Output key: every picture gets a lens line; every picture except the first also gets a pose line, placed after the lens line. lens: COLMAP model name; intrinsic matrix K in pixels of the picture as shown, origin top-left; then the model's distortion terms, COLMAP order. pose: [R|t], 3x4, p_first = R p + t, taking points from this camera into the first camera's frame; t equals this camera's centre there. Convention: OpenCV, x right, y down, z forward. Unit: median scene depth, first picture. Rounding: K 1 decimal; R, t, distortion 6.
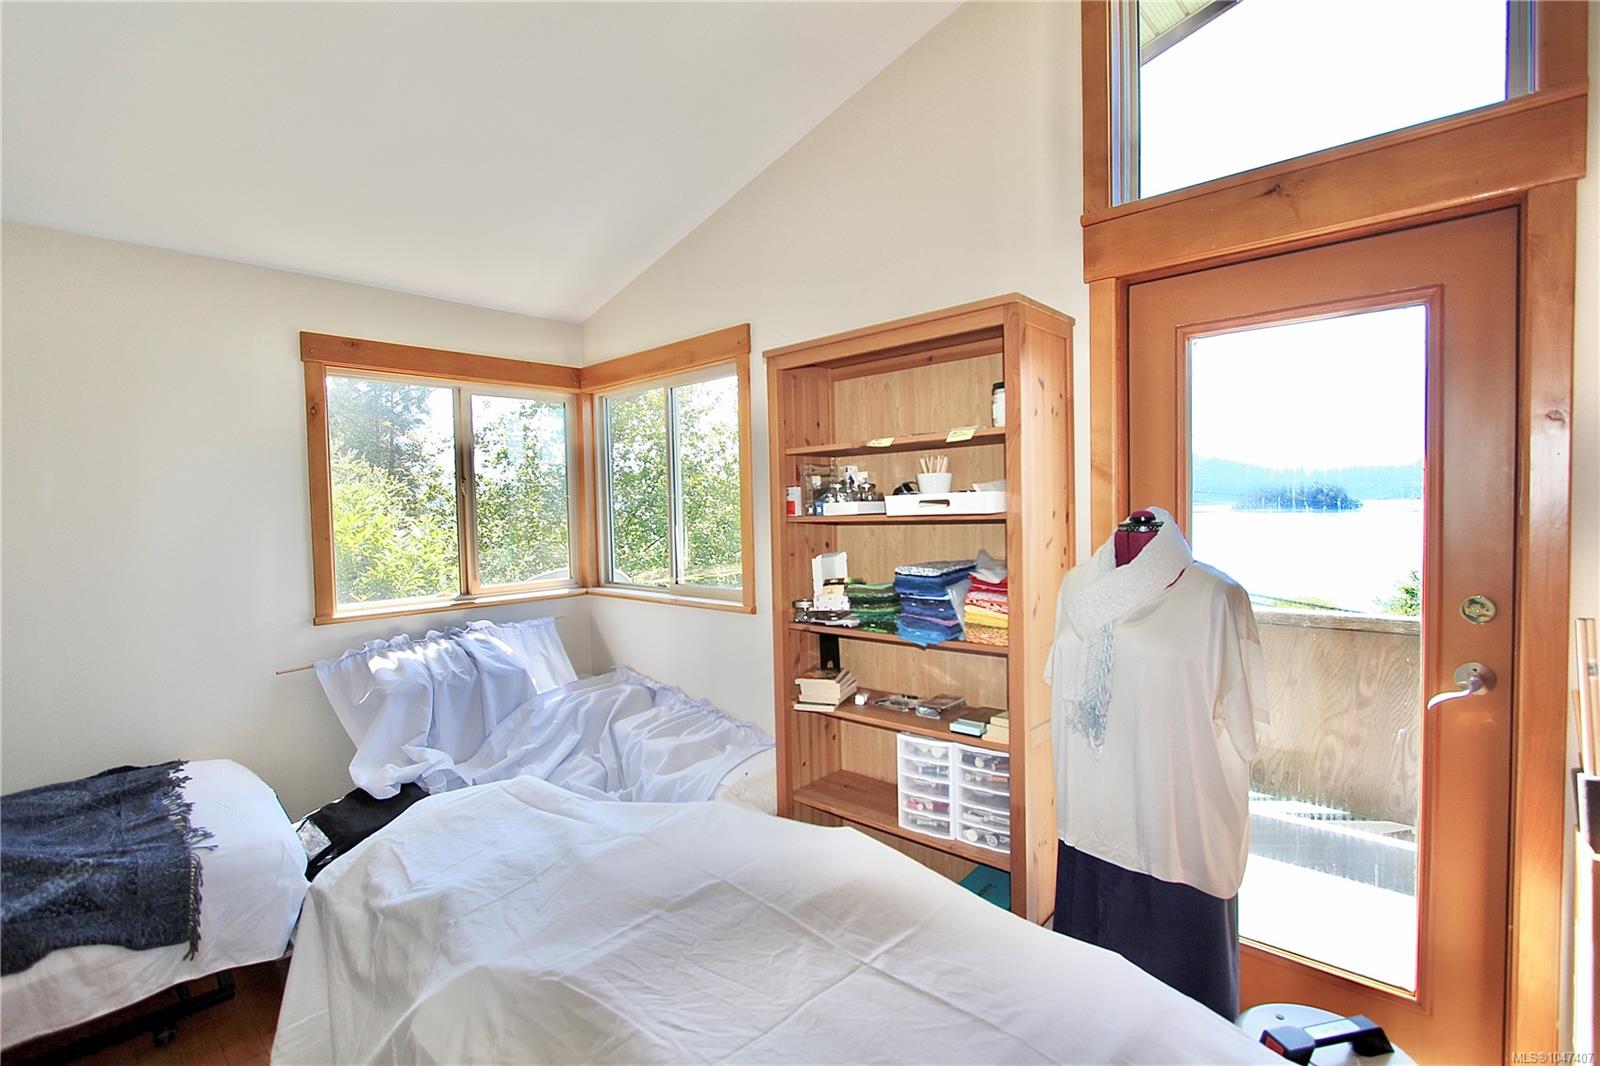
lens RADIAL K [[735.4, 0, 792.1], [0, 735.4, 534.7], [0, 0, 1]] dist [-0.015198, 0.000331]
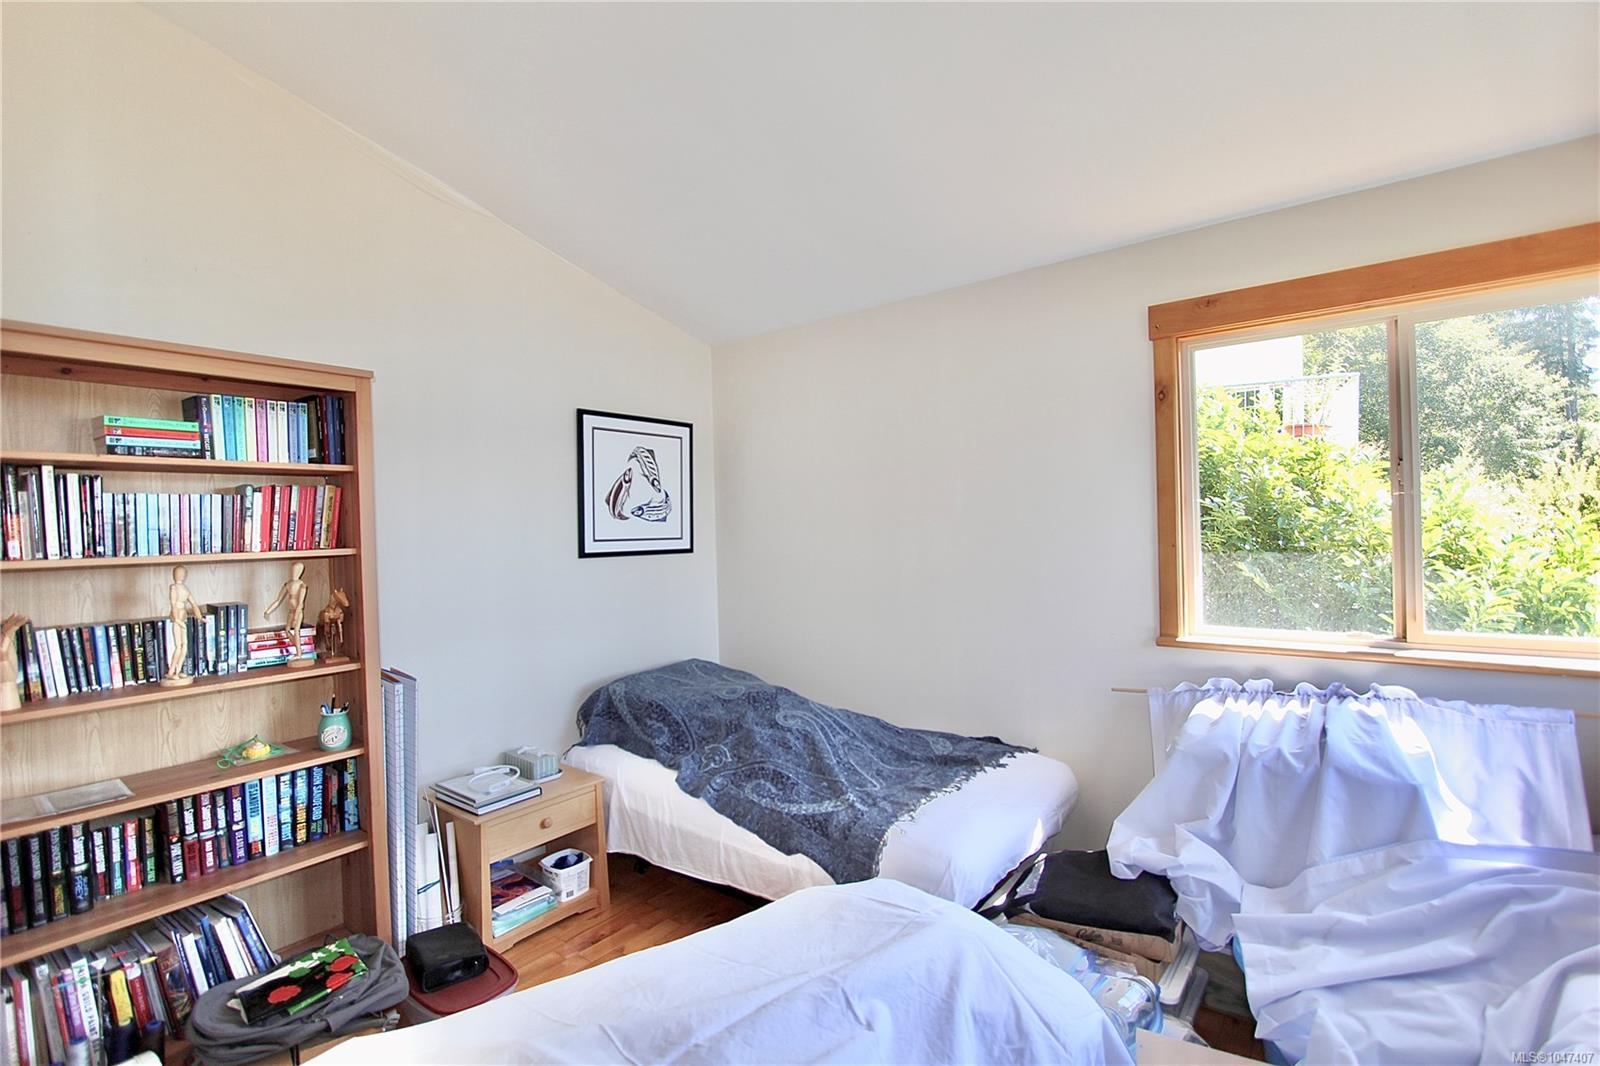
lens RADIAL K [[735.4, 0, 792.1], [0, 735.4, 534.7], [0, 0, 1]] dist [-0.015198, 0.000331]
pose [[0.068547, 0.028383, -0.997244, 0.176502], [-0.011992, 0.999546, 0.027624, -0.025359], [0.997576, 0.010065, 0.068857, 0.512752]]
